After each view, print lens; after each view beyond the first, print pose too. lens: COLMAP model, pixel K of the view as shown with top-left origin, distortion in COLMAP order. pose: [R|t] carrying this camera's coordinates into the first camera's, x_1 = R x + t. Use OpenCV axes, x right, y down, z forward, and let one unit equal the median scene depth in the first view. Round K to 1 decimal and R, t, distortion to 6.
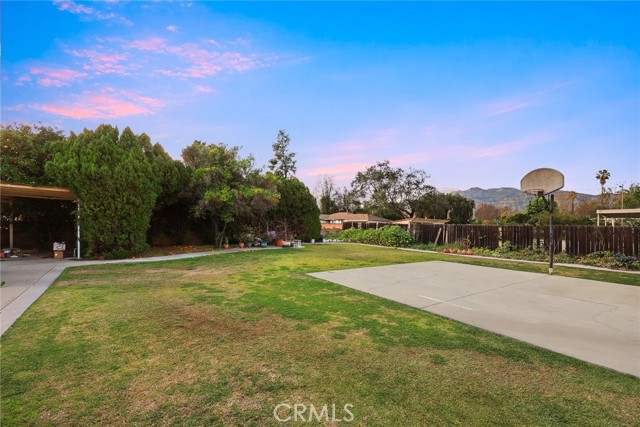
lens RADIAL K [[261.8, 0, 324.8], [0, 261.8, 218.6], [0, 0, 1]] dist [-0.003974, -0.000757]
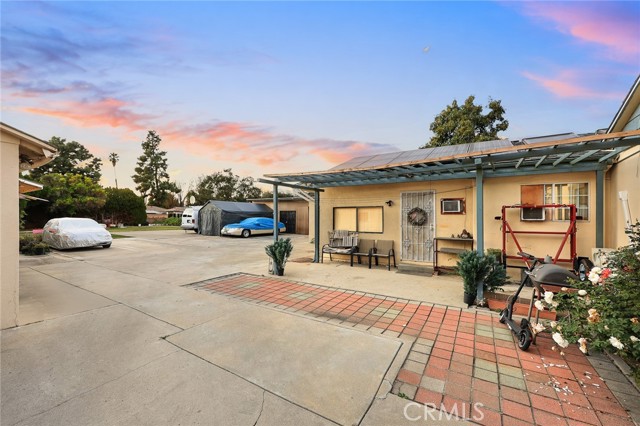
lens RADIAL K [[261.8, 0, 319.1], [0, 261.8, 210.5], [0, 0, 1]] dist [-0.003974, -0.000757]
pose [[0.945974, -0.003632, 0.324222, 0.150913], [0.001488, 0.999975, 0.006858, -0.005322], [-0.324239, -0.006005, 0.945956, -0.292737]]
